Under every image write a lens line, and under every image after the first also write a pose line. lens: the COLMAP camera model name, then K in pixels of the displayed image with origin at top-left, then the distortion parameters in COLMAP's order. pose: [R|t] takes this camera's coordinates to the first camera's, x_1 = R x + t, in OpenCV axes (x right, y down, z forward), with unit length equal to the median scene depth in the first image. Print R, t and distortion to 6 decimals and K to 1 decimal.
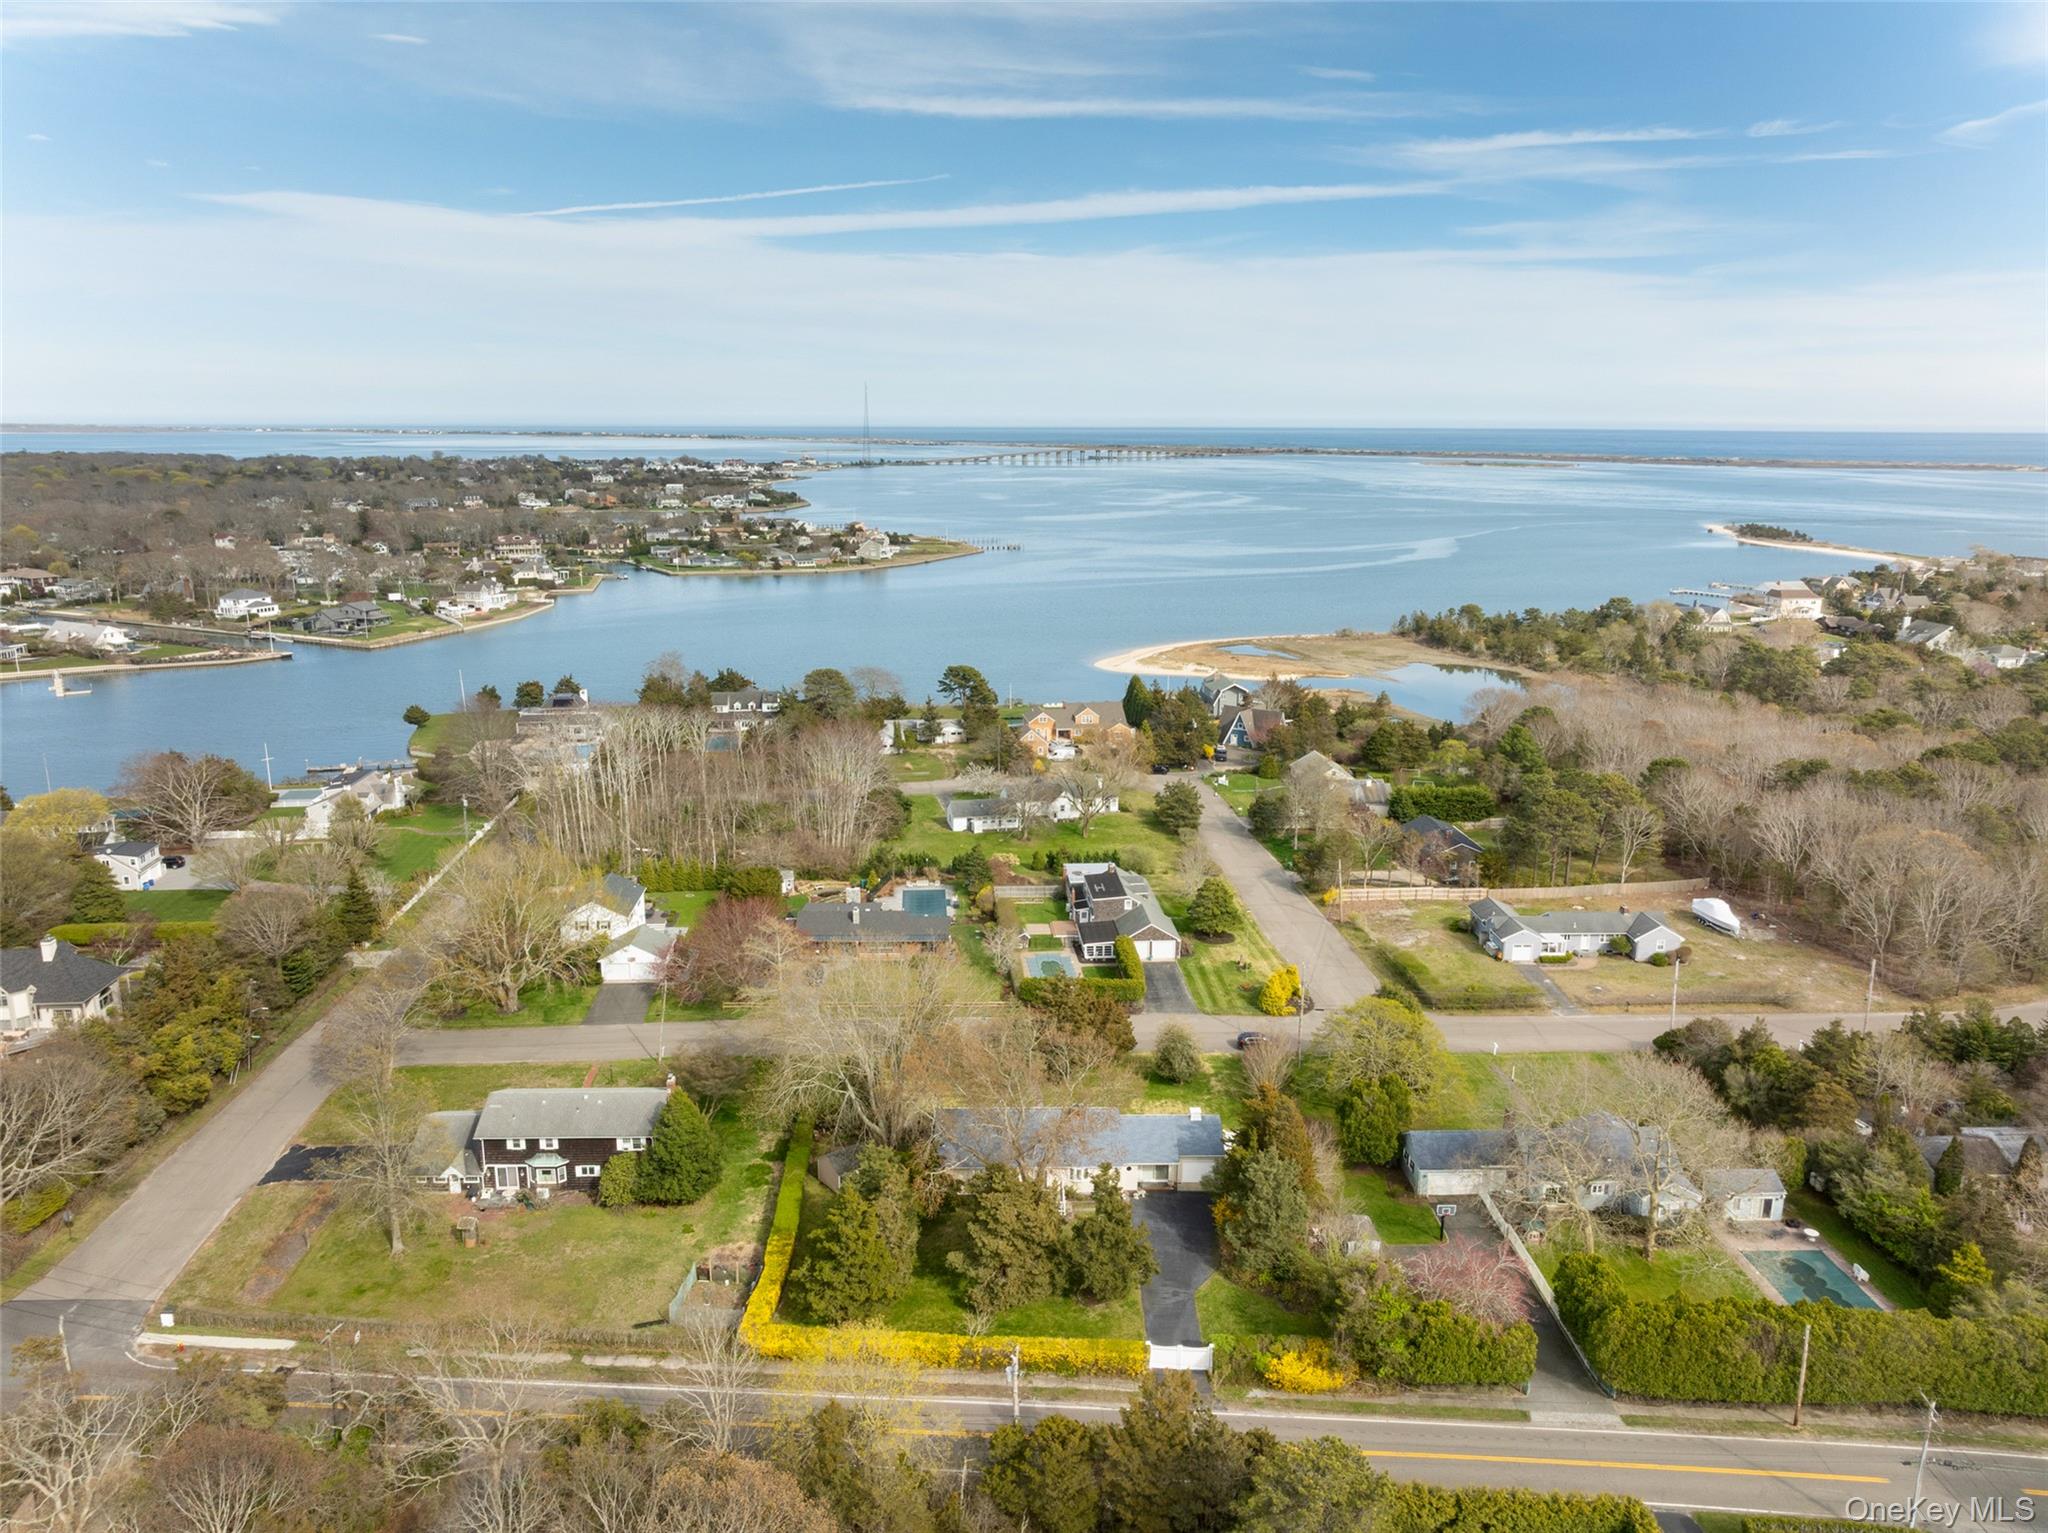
lens RADIAL K [[1430.3, 0, 1024.0], [0, 1430.3, 766.5], [0, 0, 1]] dist [-0.005925, -0.000044]
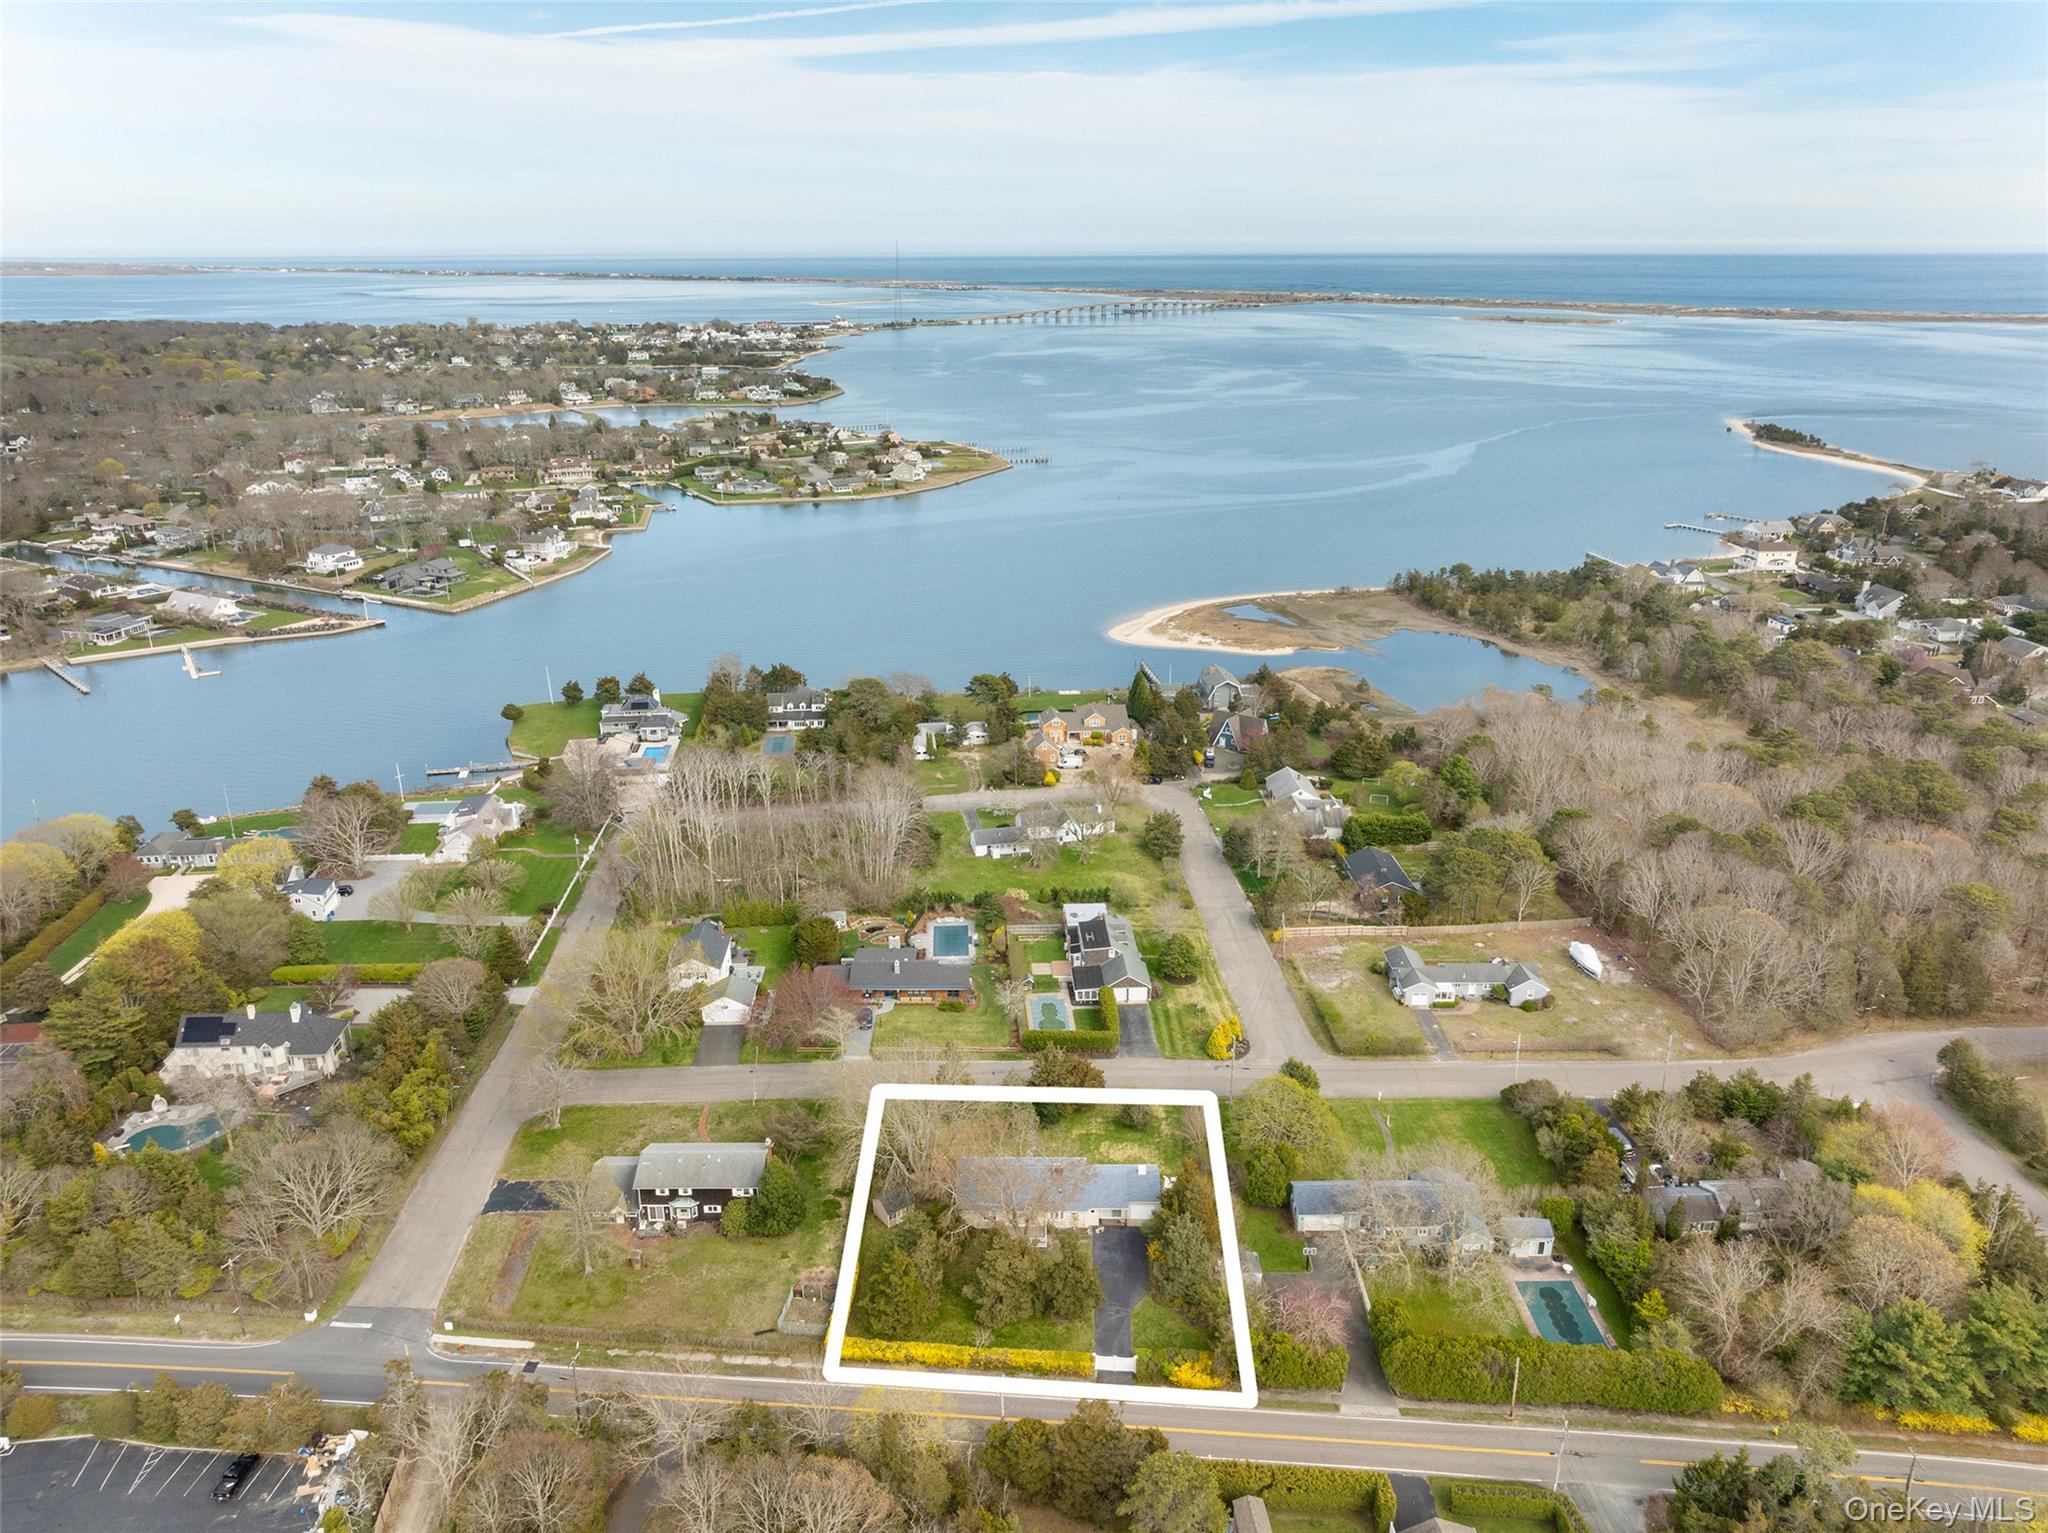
lens RADIAL K [[1430.3, 0, 1024.0], [0, 1430.3, 766.5], [0, 0, 1]] dist [-0.005925, -0.000044]
pose [[0.999699, 0.002667, -0.024389, 0.026934], [0.000087, 0.993685, 0.112206, -0.218159], [0.024534, -0.112175, 0.993386, -0.248043]]
